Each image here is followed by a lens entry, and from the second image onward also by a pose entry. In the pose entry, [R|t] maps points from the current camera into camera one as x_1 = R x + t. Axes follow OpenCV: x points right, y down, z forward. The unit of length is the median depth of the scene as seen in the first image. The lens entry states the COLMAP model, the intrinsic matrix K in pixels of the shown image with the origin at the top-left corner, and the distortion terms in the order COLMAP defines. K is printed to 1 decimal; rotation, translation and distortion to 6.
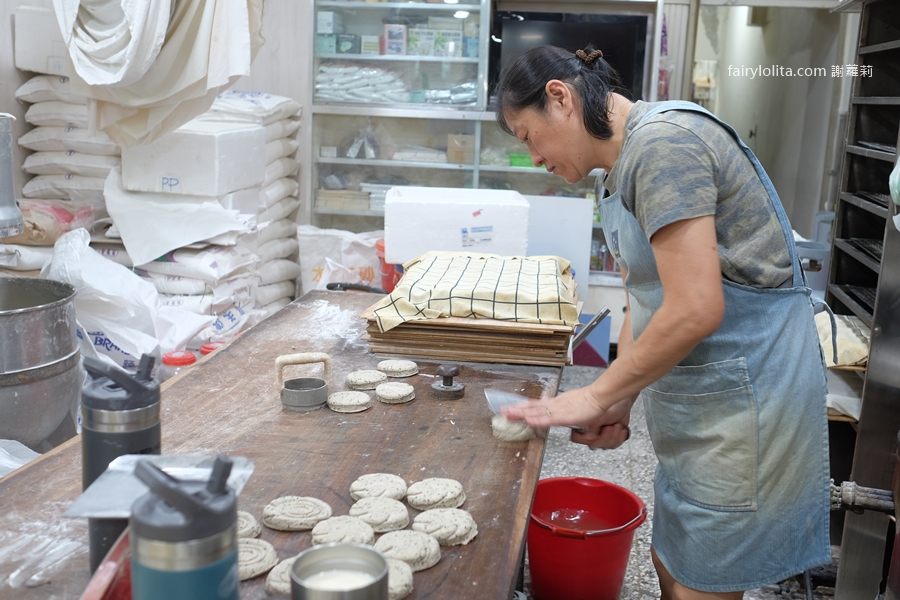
lens RADIAL K [[934.0, 0, 450.0], [0, 934.0, 300.0], [0, 0, 1]] dist [-0.003149, -0.006553]
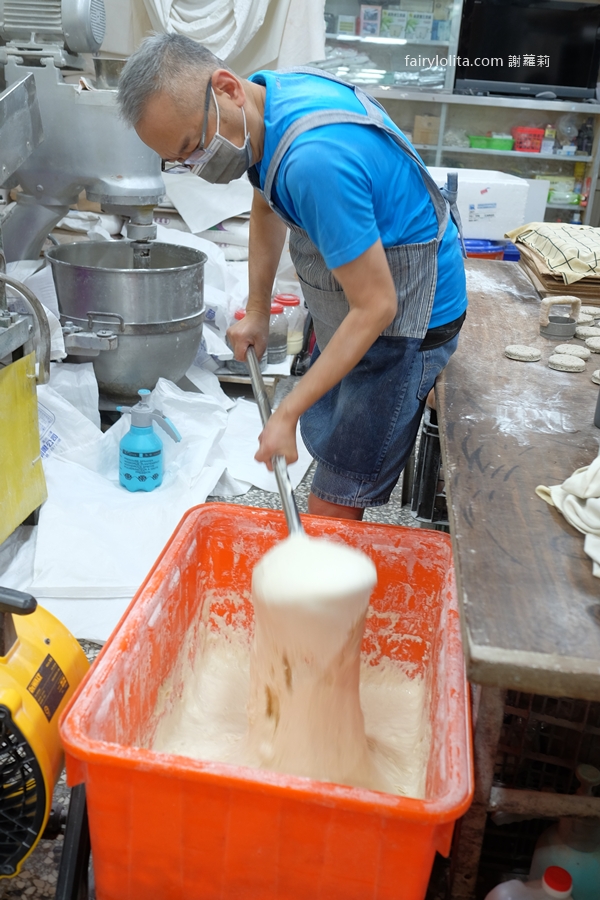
lens RADIAL K [[900.6, 0, 300.0], [0, 900.6, 450.0], [0, 0, 1]] dist [0.006066, 0.007580]
pose [[0.997721, 0.001162, 0.067465, -0.207707], [-0.013577, 0.982858, 0.183864, 0.013927], [-0.066095, -0.184361, 0.980634, -0.091991]]
